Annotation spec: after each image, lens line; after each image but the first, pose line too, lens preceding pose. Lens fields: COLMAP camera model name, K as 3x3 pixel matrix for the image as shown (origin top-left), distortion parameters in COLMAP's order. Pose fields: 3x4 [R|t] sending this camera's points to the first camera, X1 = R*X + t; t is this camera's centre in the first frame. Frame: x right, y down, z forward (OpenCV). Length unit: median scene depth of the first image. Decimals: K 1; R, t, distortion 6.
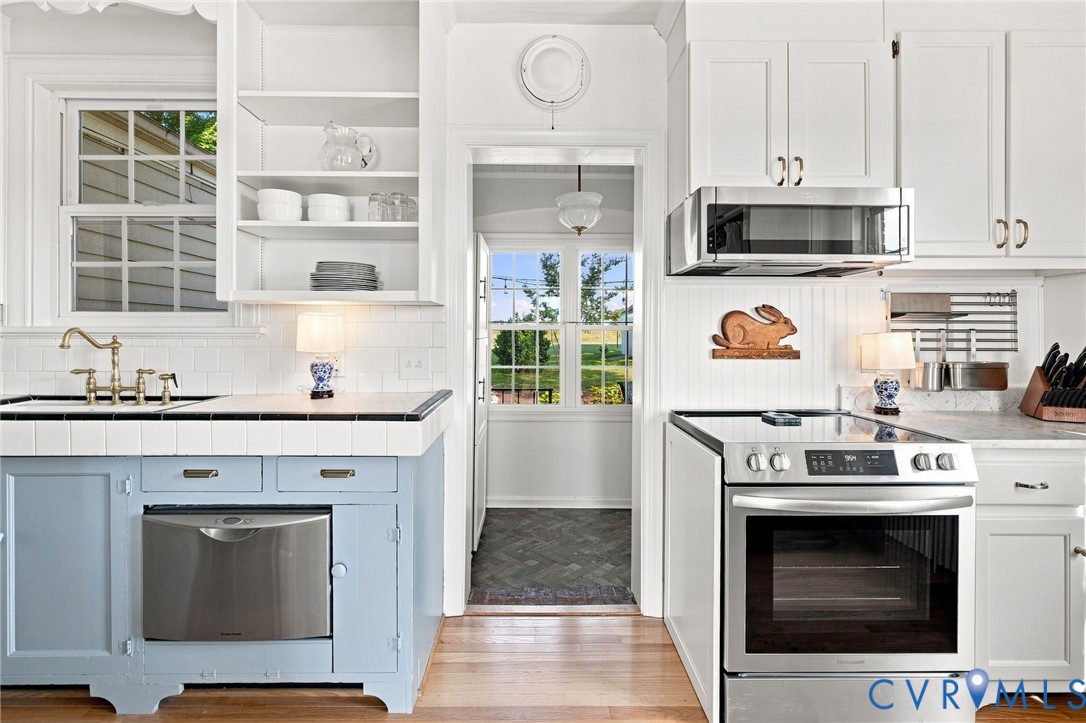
lens RADIAL K [[509.0, 0, 540.1], [0, 509.0, 338.2], [0, 0, 1]] dist [-0.000583, -0.000969]
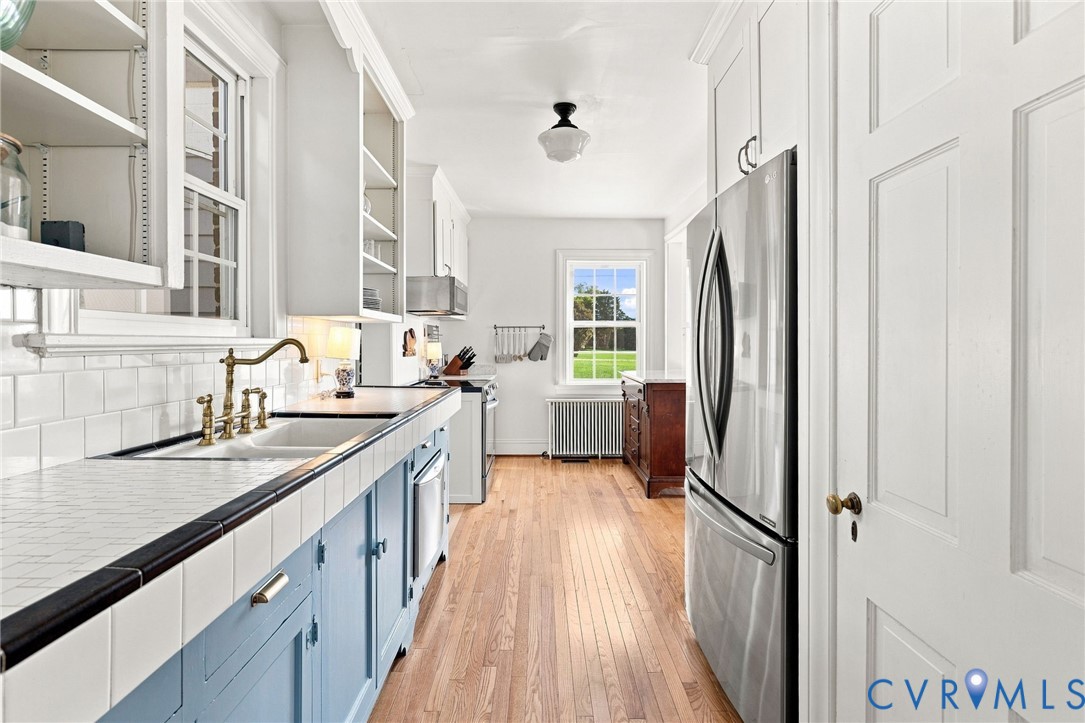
lens RADIAL K [[508.5, 0, 539.6], [0, 508.5, 338.2], [0, 0, 1]] dist [-0.000583, -0.000969]
pose [[0.014836, 0.007824, 0.999859, -1.586589], [0.011821, 0.999898, -0.008000, -0.007213], [-0.999820, 0.011938, 0.014742, 0.496734]]
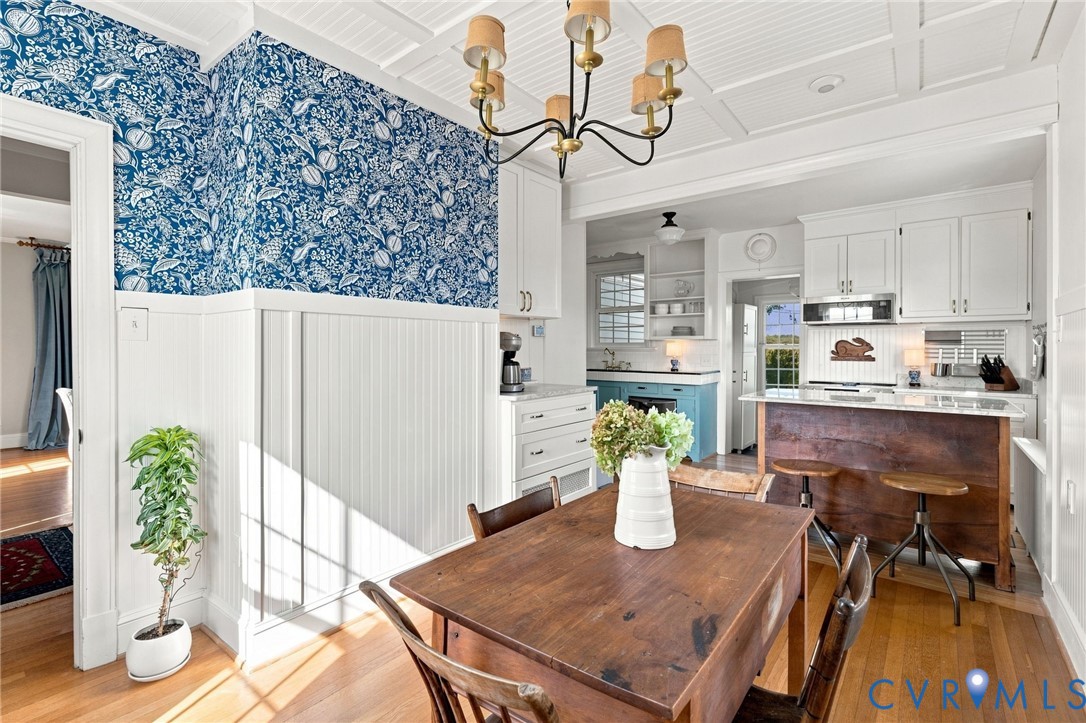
lens RADIAL K [[497.4, 0, 538.6], [0, 497.4, 351.6], [0, 0, 1]] dist [0.000341, -0.000243]
pose [[0.773774, 0.002255, -0.633457, 0.787653], [-0.008114, 0.999947, -0.006351, 0.025414], [0.633409, 0.010054, 0.773752, -1.730147]]
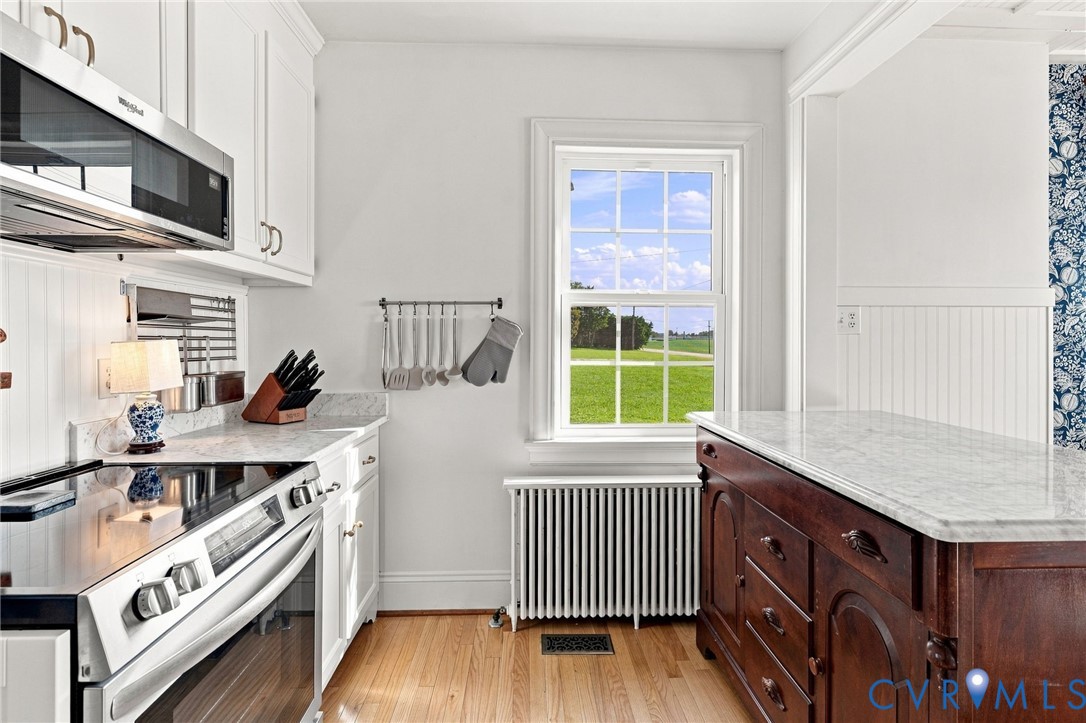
lens RADIAL K [[509.0, 0, 540.1], [0, 509.0, 338.2], [0, 0, 1]] dist [-0.000583, -0.000969]
pose [[-0.022520, 0.002911, 0.999742, -0.060792], [0.011027, 0.999936, -0.002663, -0.005646], [-0.999686, 0.010964, -0.022551, 0.452209]]
